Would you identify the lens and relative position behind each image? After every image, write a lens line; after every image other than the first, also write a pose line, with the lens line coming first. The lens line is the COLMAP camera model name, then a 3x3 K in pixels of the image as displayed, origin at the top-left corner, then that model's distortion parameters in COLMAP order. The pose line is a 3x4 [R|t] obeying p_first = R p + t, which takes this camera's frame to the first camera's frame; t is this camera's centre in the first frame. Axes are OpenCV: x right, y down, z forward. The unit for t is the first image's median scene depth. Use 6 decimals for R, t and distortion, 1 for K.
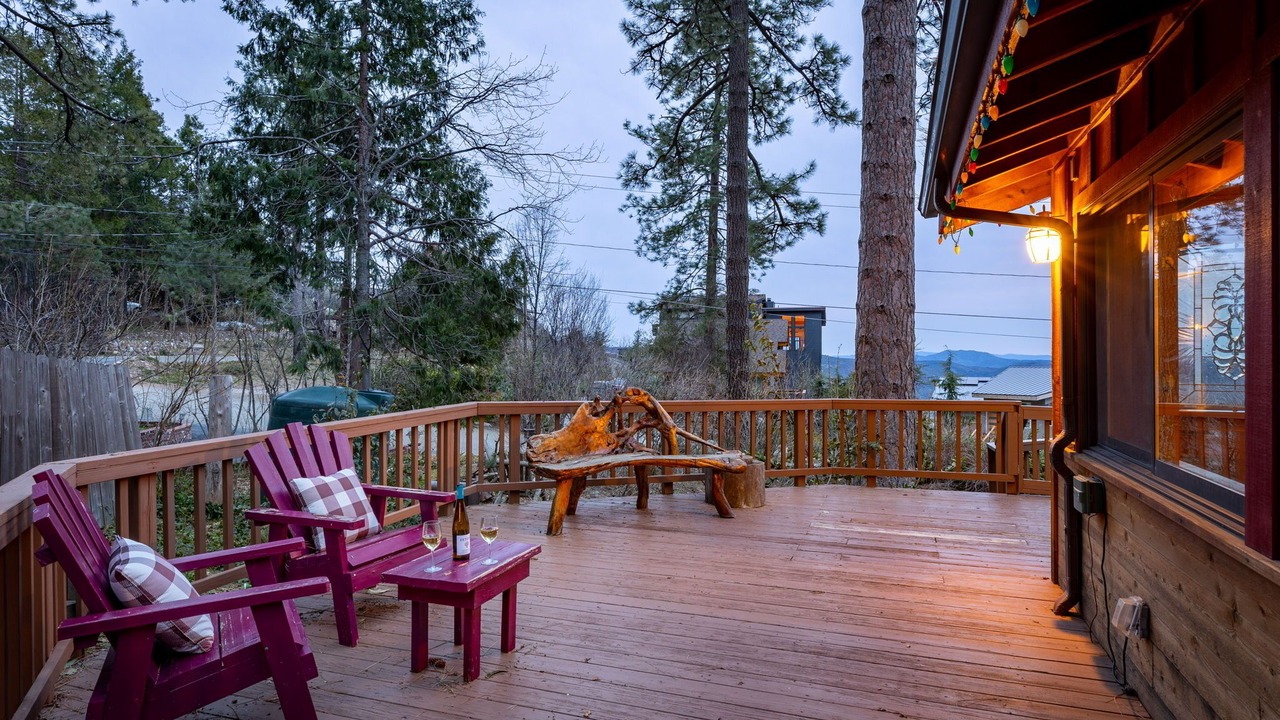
lens RADIAL K [[705.0, 0, 644.7], [0, 705.0, 355.0], [0, 0, 1]] dist [0.005536, 0.001355]
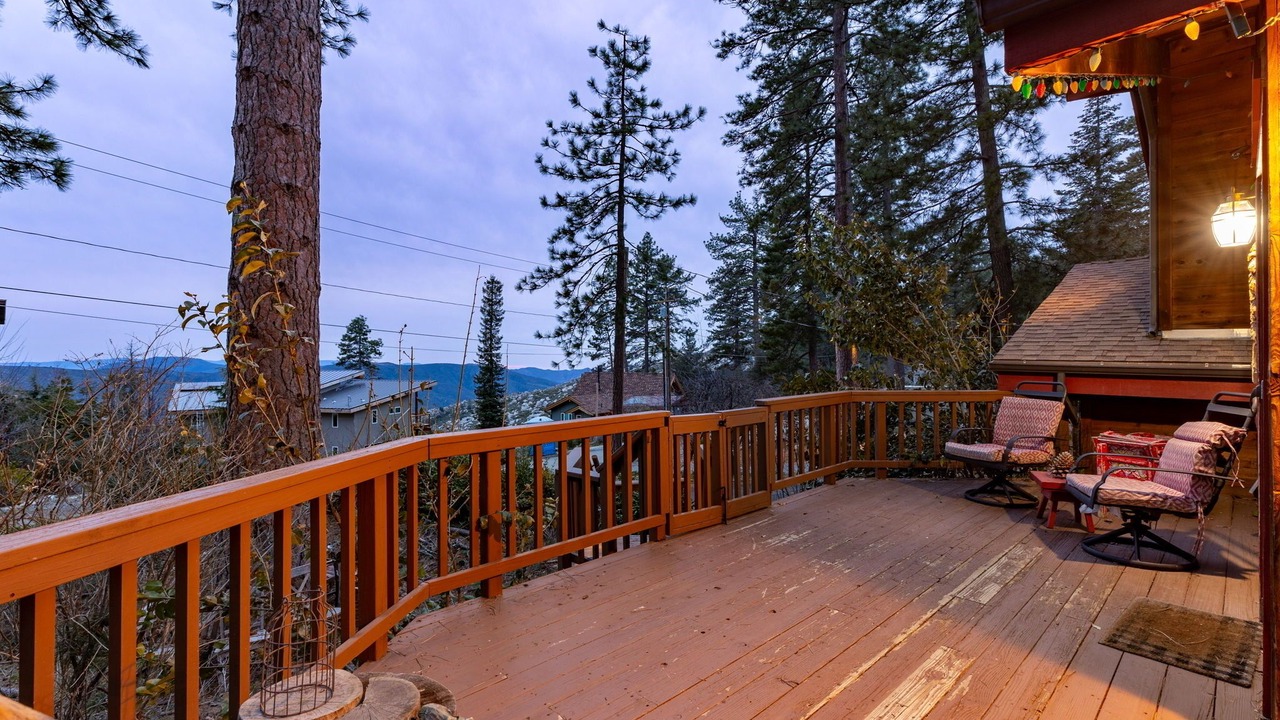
lens RADIAL K [[576.2, 0, 643.9], [0, 576.2, 354.2], [0, 0, 1]] dist [0.007745, 0.000029]
pose [[0.450337, 0.004339, 0.892848, -0.009567], [0.005924, 0.999952, -0.007848, 0.006662], [-0.892839, 0.008823, 0.450290, 0.425308]]
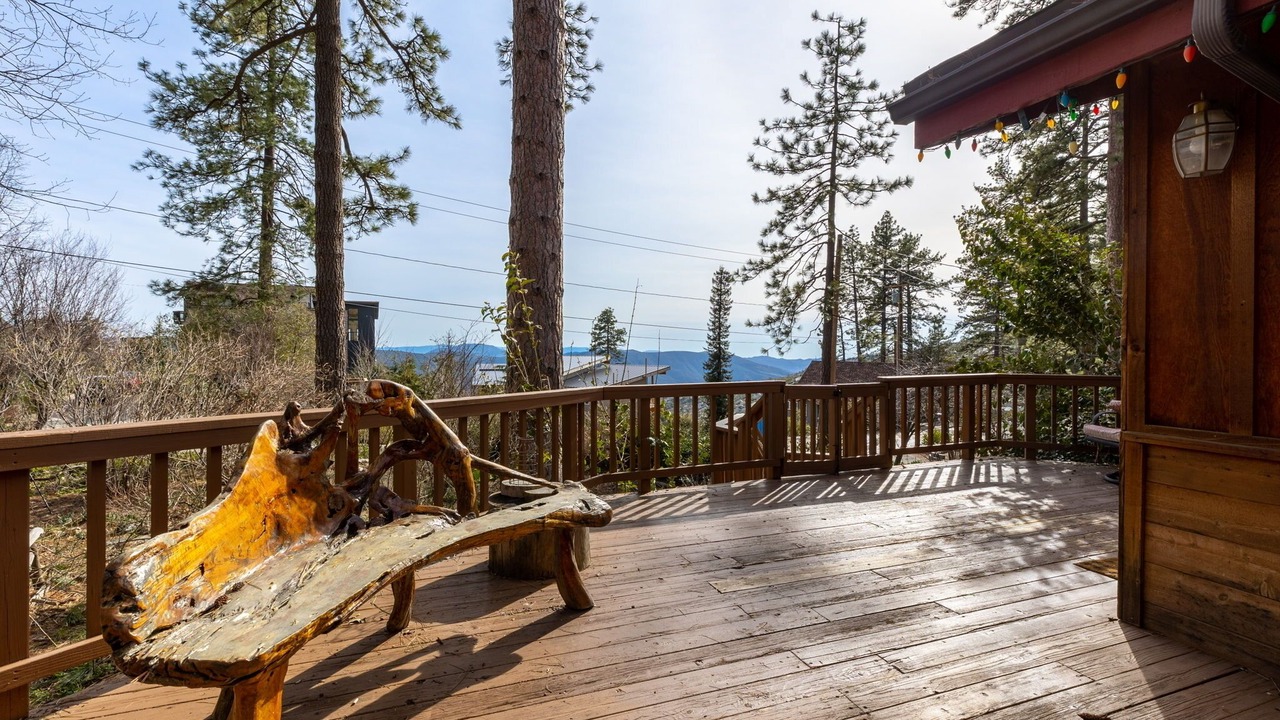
lens RADIAL K [[576.2, 0, 641.9], [0, 576.2, 354.6], [0, 0, 1]] dist [0.007745, 0.000029]
pose [[0.762728, -0.006346, 0.646688, -0.068104], [-0.001961, 0.999925, 0.012125, 0.011971], [-0.646716, -0.010516, 0.762658, 0.300718]]
